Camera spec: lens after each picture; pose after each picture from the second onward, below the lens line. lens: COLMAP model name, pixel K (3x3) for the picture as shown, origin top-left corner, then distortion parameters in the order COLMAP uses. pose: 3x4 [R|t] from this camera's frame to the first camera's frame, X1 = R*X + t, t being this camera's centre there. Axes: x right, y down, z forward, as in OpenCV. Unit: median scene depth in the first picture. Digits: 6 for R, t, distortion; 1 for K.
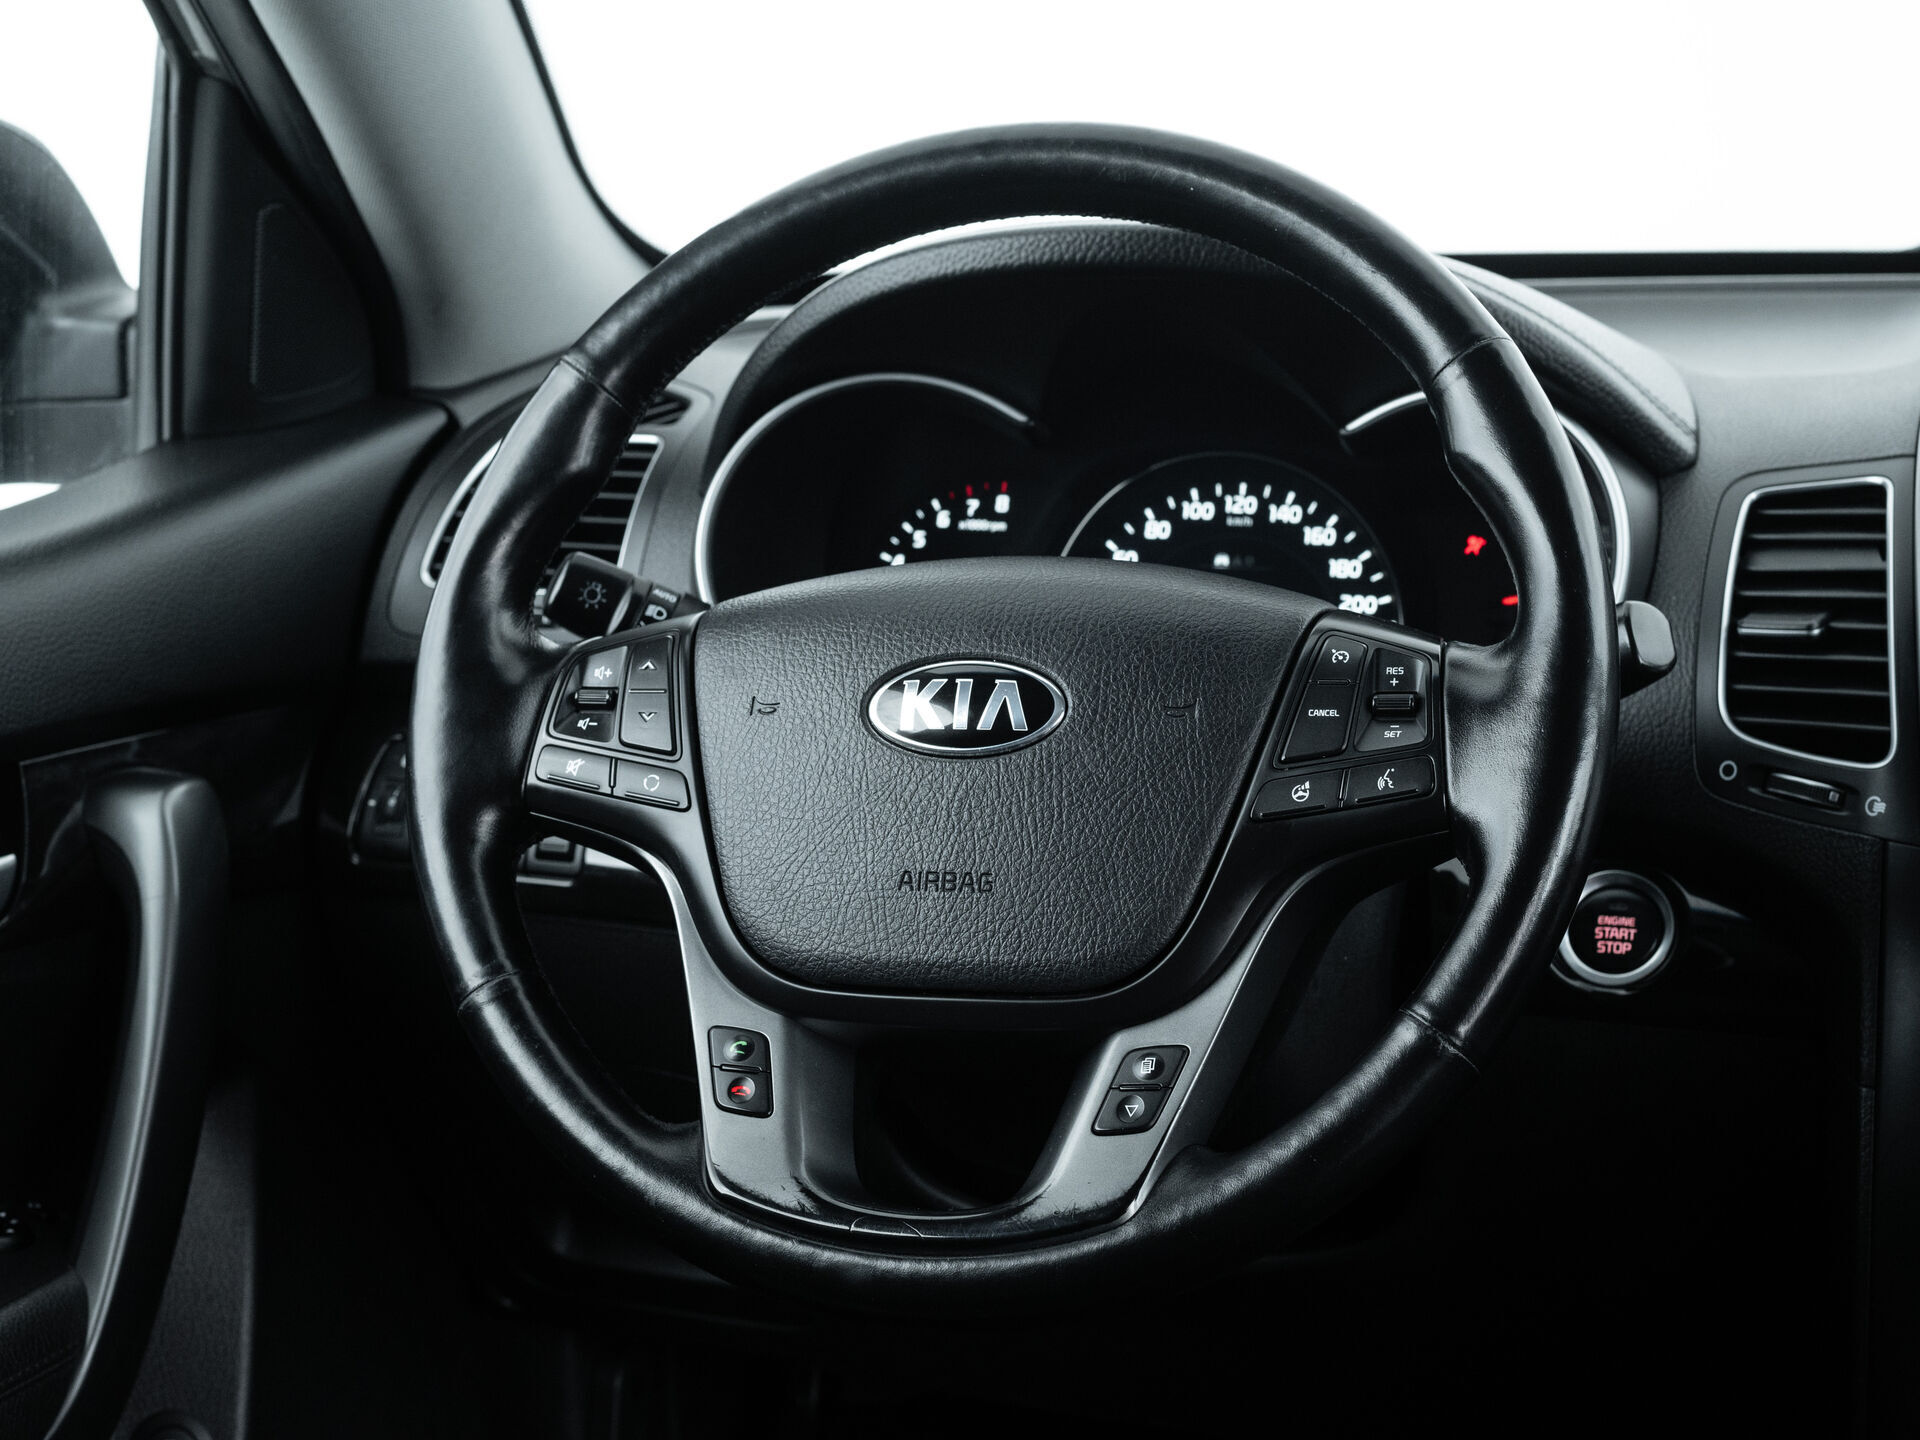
lens RADIAL K [[3261.0, 0, 960.0], [0, 3261.0, 720.0], [0, 0, 1]] dist [-0.119017, 0.026873]
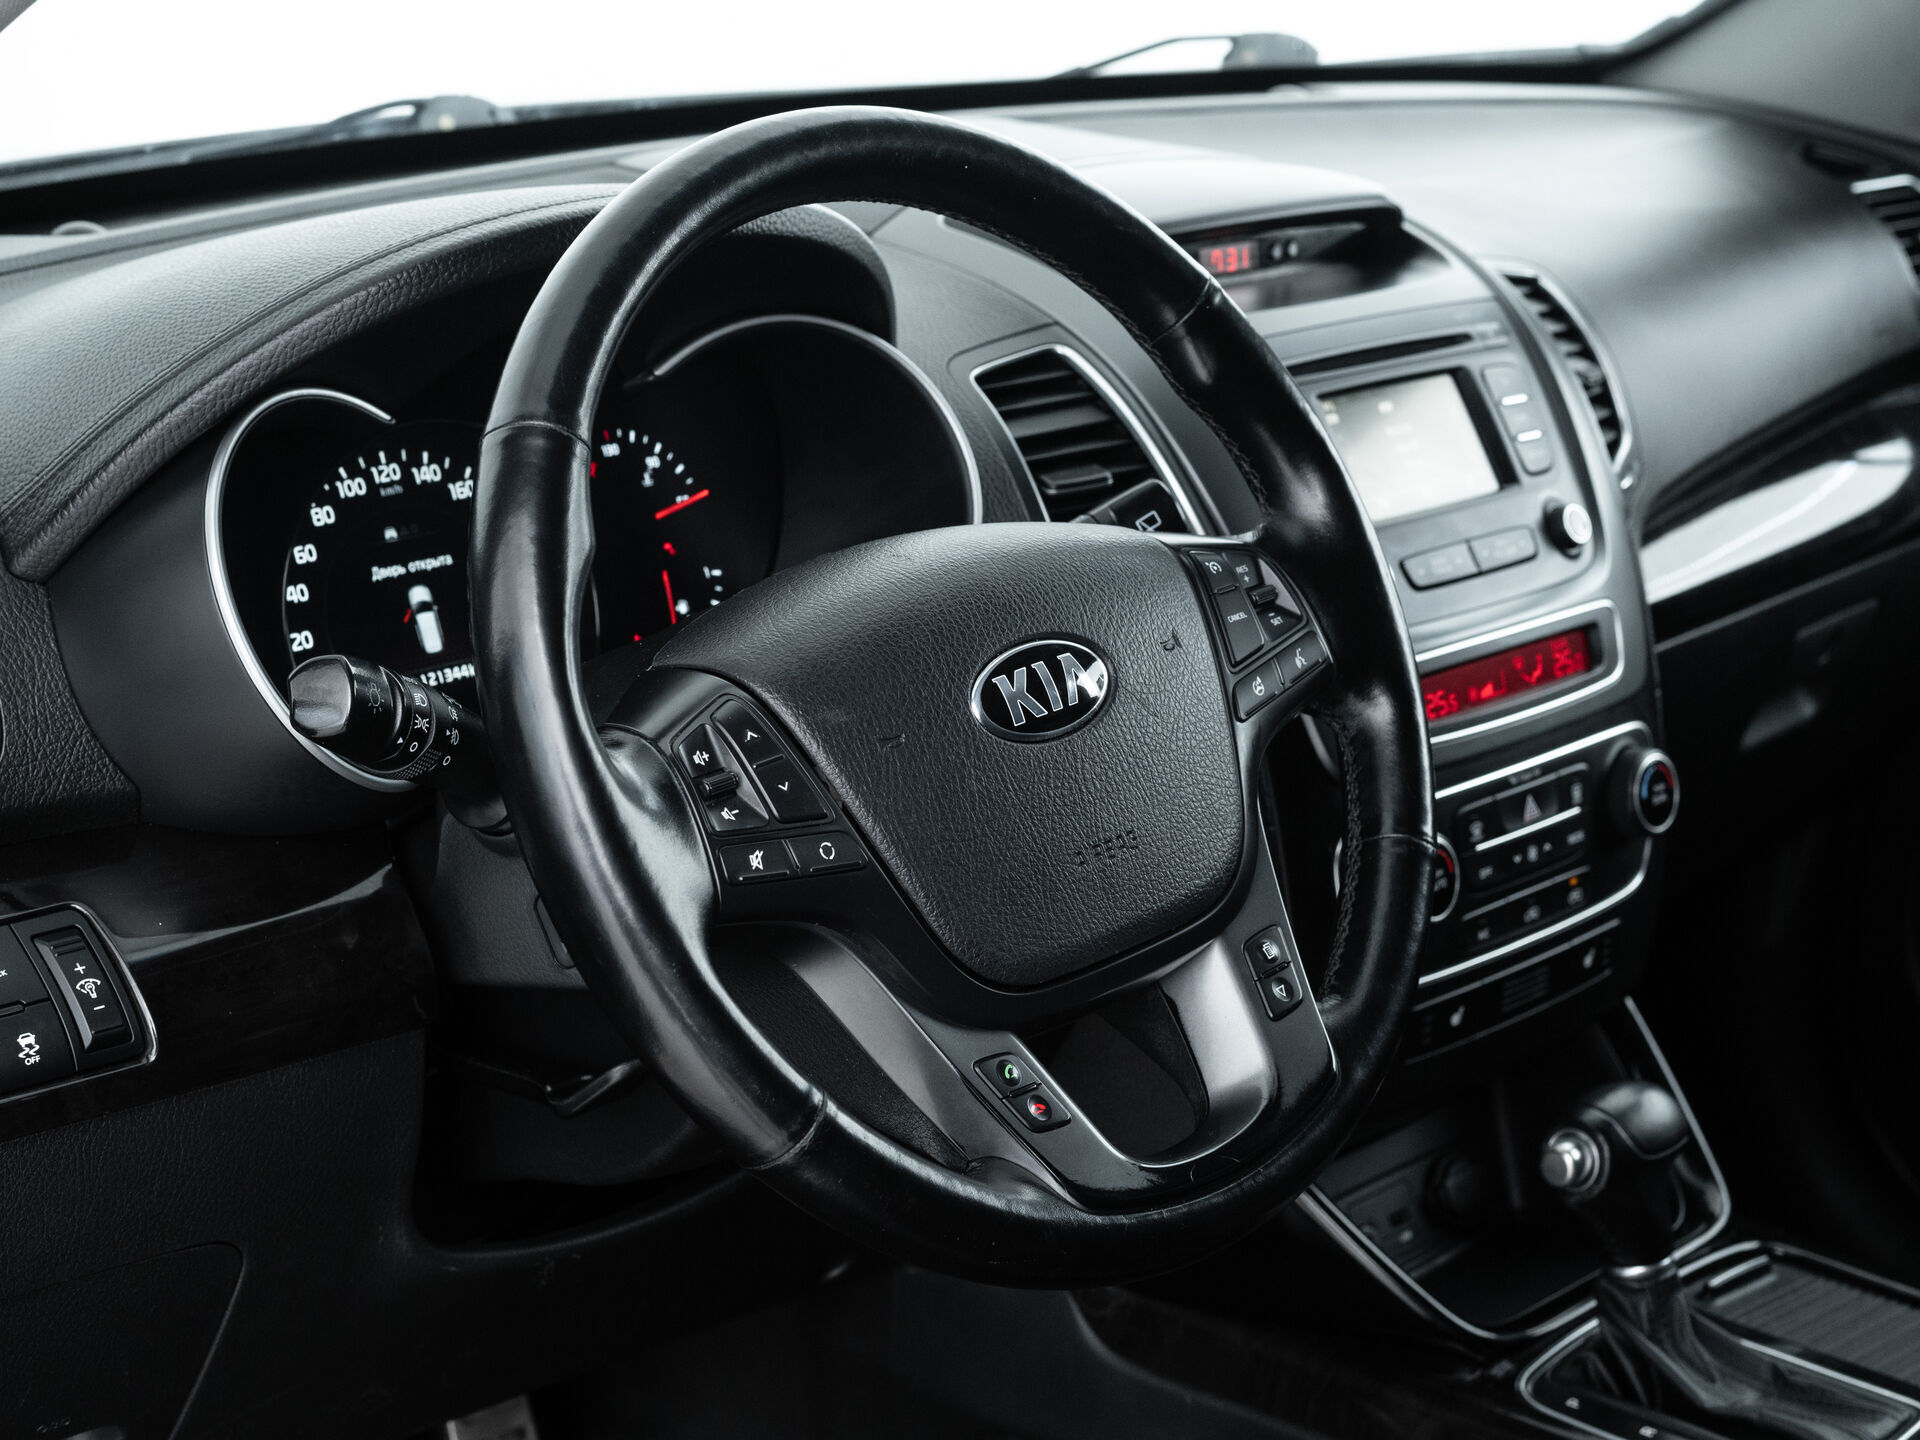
lens RADIAL K [[3405.8, 0, 992.6], [0, 3405.8, 719.3], [0, 0, 1]] dist [-0.133276, -0.024413]
pose [[0.405506, -0.236471, 0.882976, -0.862256], [0.163960, 0.969109, 0.184240, -0.176103], [-0.899268, 0.070062, 0.431751, 0.490415]]
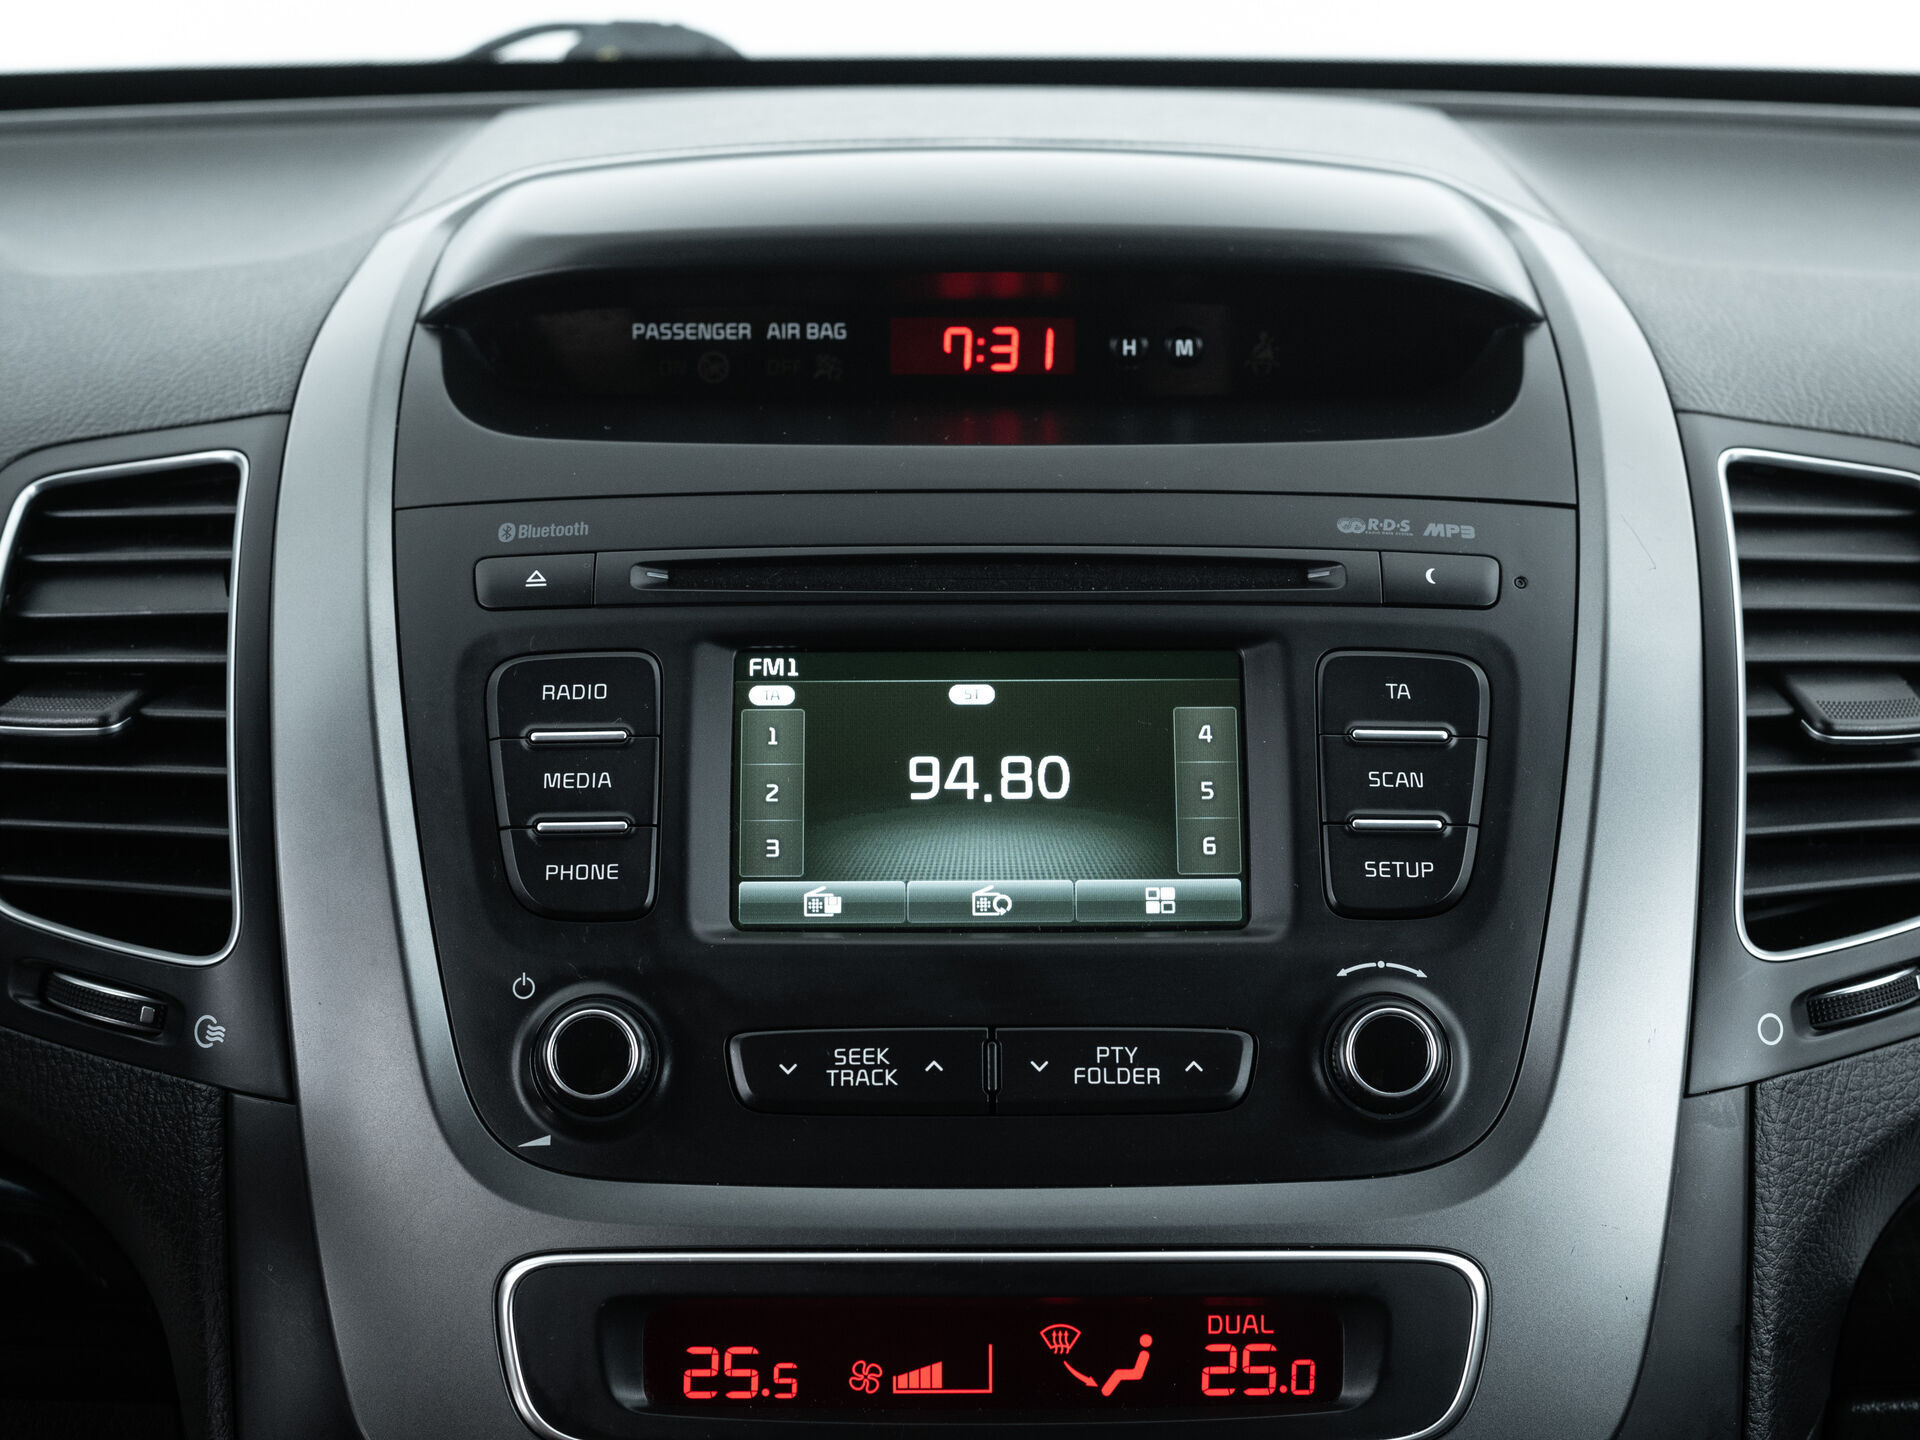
lens RADIAL K [[3405.8, 0, 992.6], [0, 3405.8, 719.3], [0, 0, 1]] dist [-0.133276, -0.024413]
pose [[0.939305, -0.072181, 0.335404, 0.203892], [0.054469, 0.996593, 0.061930, -0.056699], [-0.338731, -0.039902, 0.940037, 0.358407]]
